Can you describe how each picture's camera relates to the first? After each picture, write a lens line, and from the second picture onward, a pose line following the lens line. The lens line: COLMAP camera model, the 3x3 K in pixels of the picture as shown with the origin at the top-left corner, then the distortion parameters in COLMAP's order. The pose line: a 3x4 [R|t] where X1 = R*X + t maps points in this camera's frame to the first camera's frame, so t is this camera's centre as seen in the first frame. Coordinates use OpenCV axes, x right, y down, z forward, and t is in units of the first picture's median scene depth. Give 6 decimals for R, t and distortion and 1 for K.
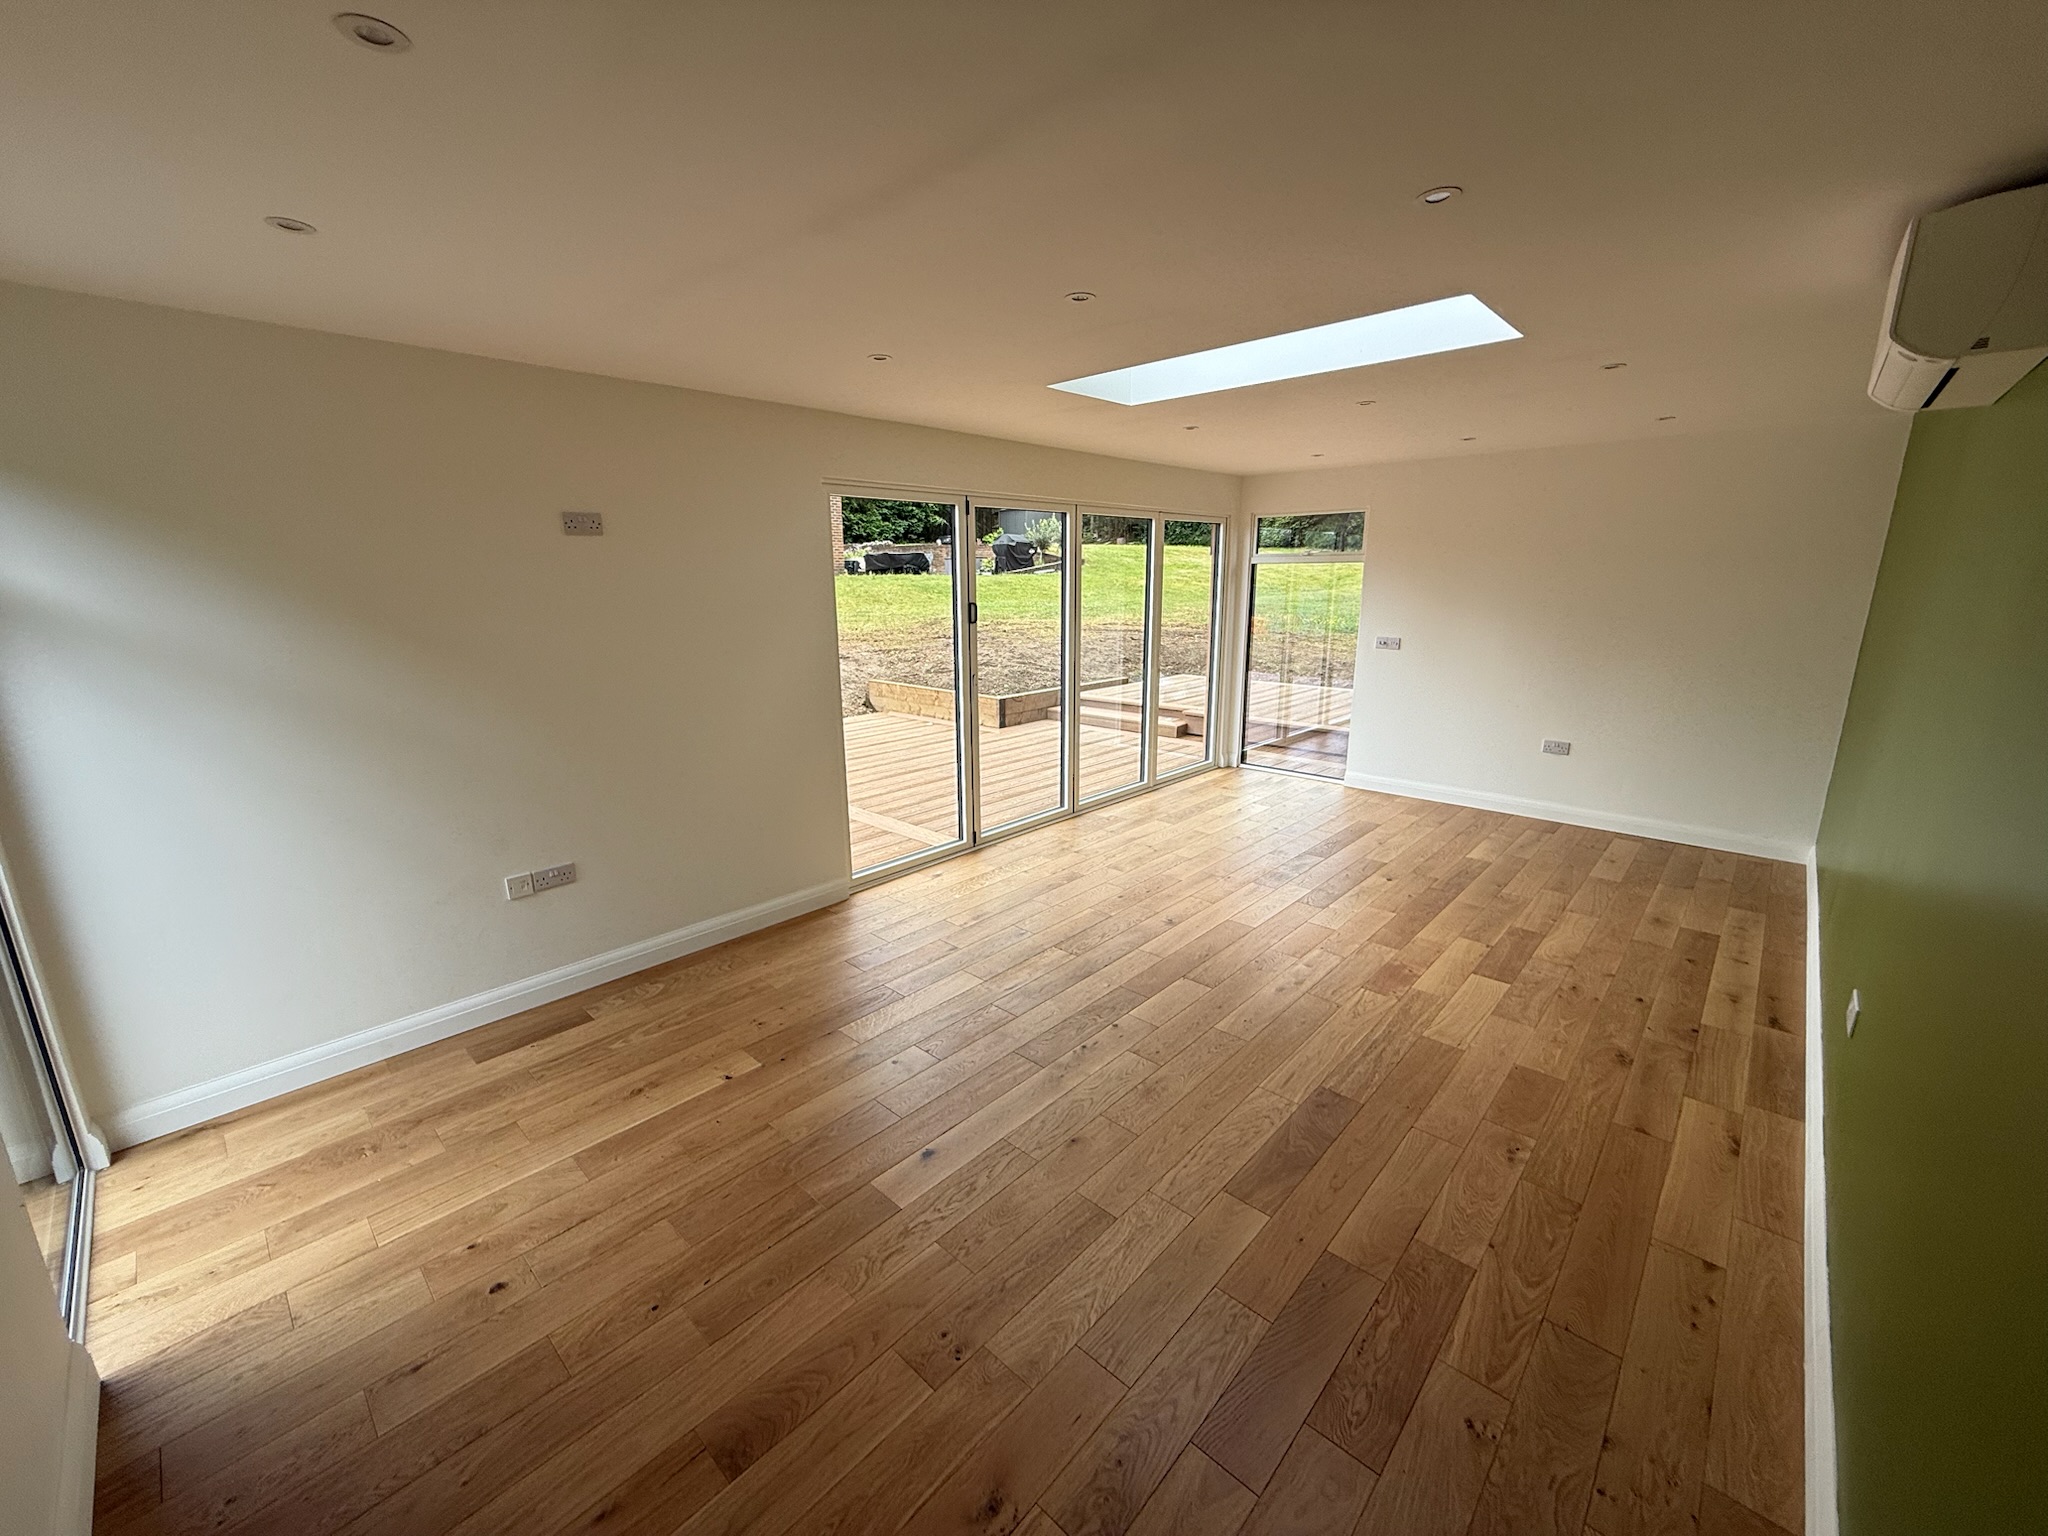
lens RADIAL K [[816.0, 0, 1026.9], [0, 816.0, 761.5], [0, 0, 1]] dist [0.016020, 0.000274]
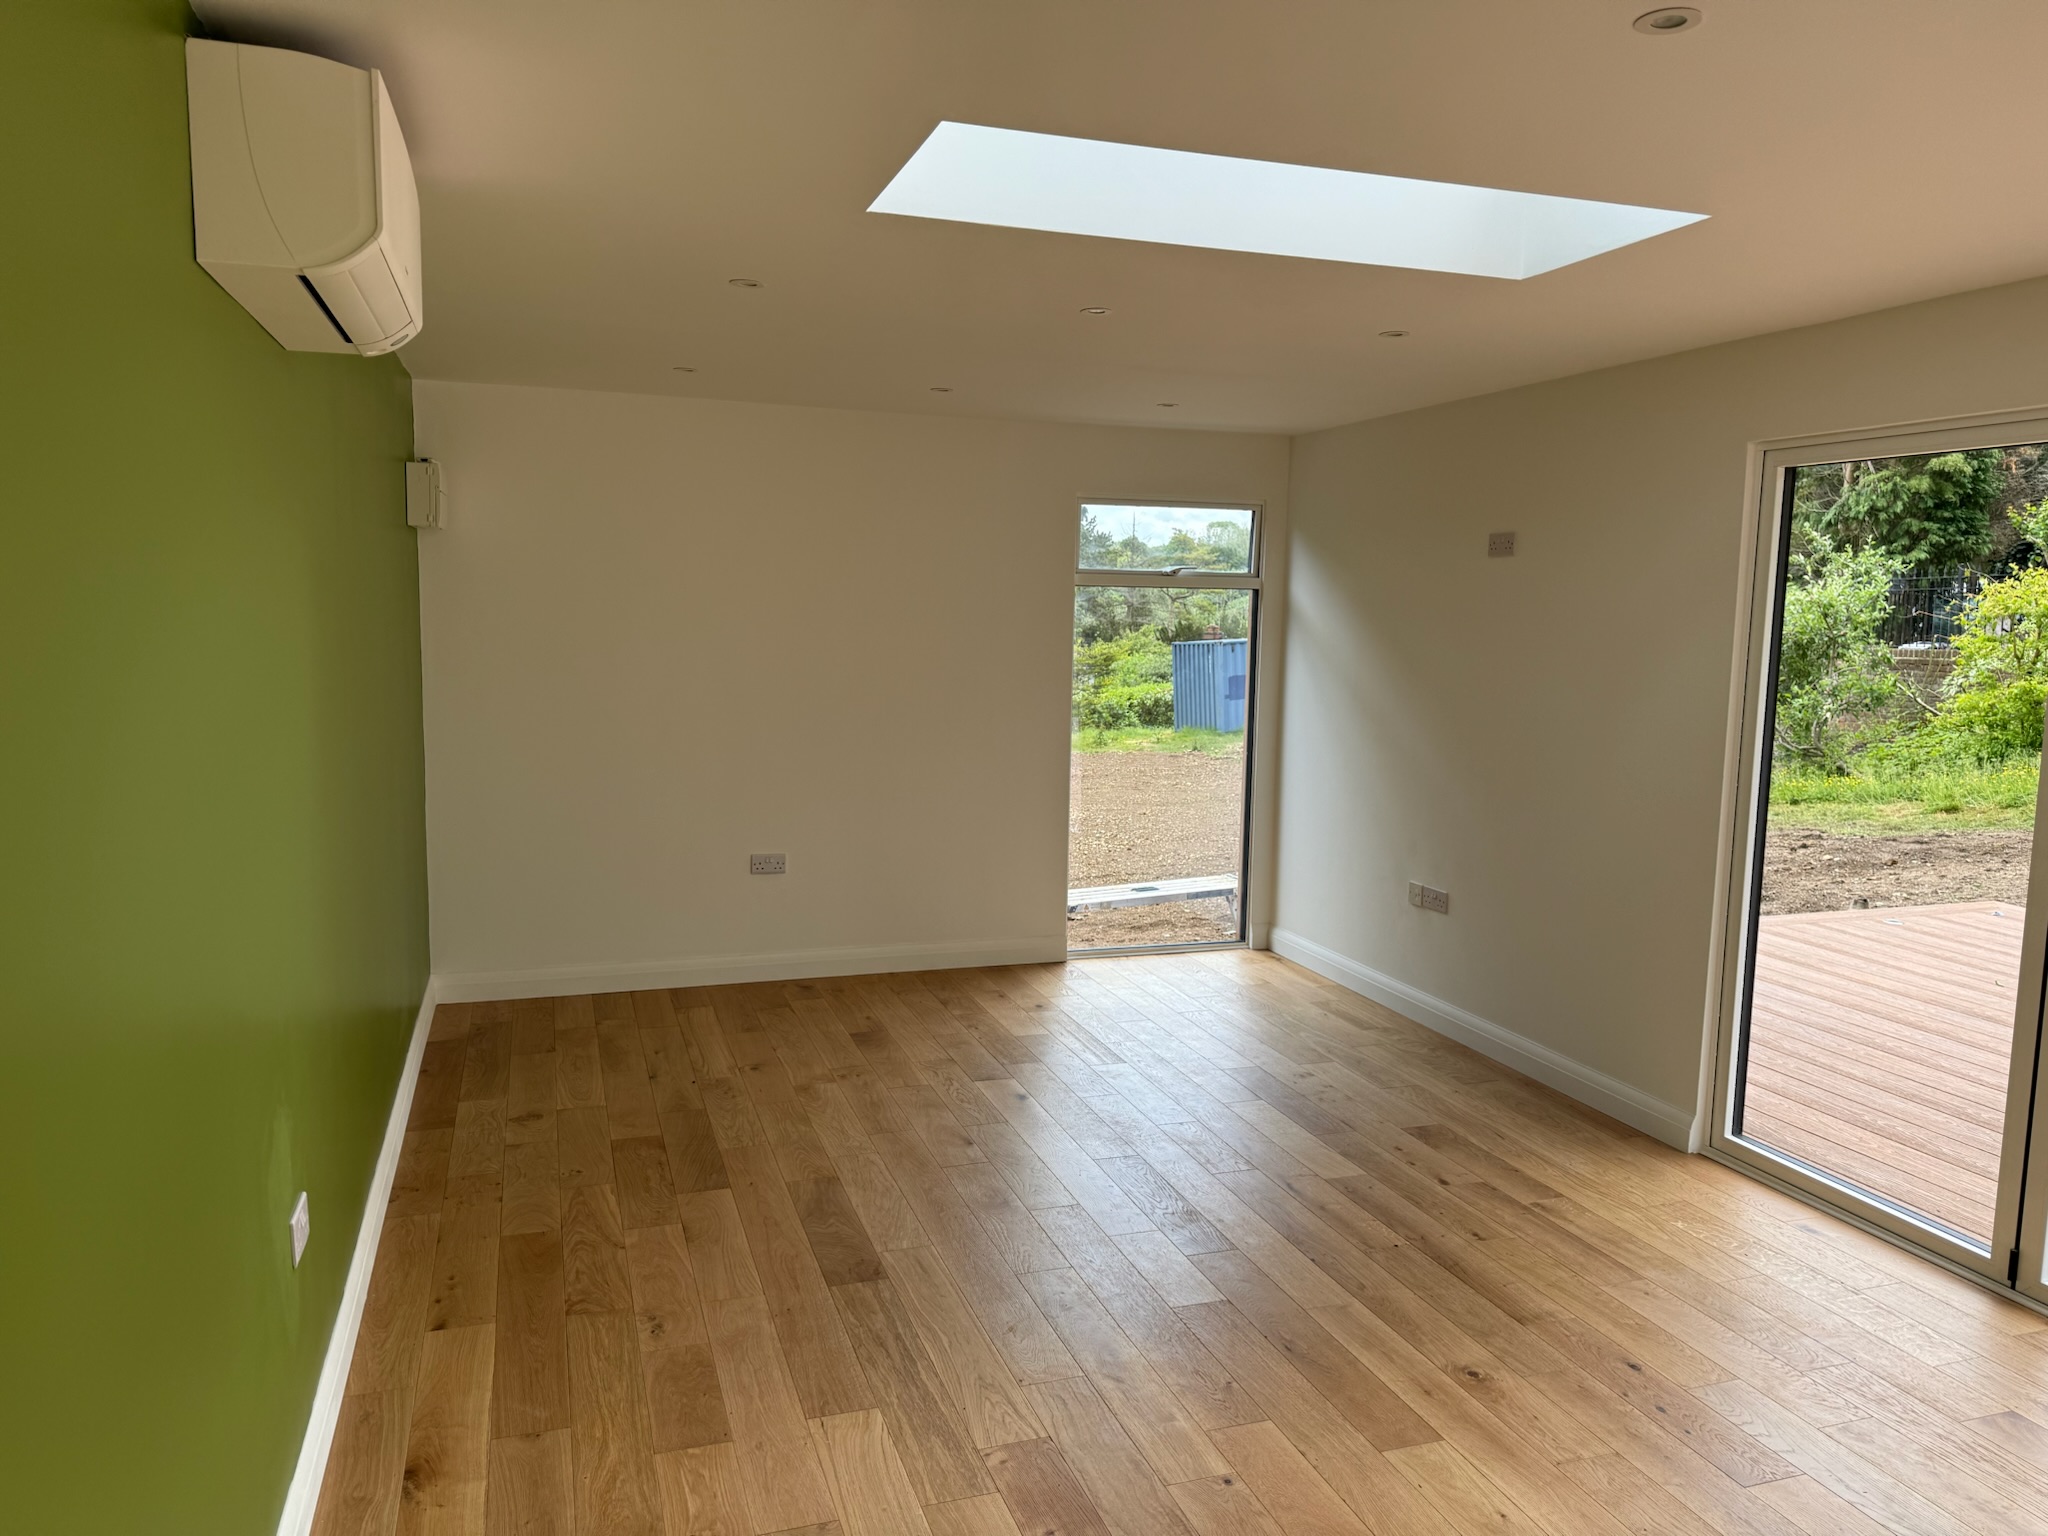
lens RADIAL K [[1437.8, 0, 1025.7], [0, 1437.8, 771.9], [0, 0, 1]] dist [0.045615, -0.046484]
pose [[-0.477280, 0.097306, -0.873347, 1.459118], [-0.215660, 0.950485, 0.223759, -0.360915], [0.851877, 0.295142, -0.432663, 1.624401]]
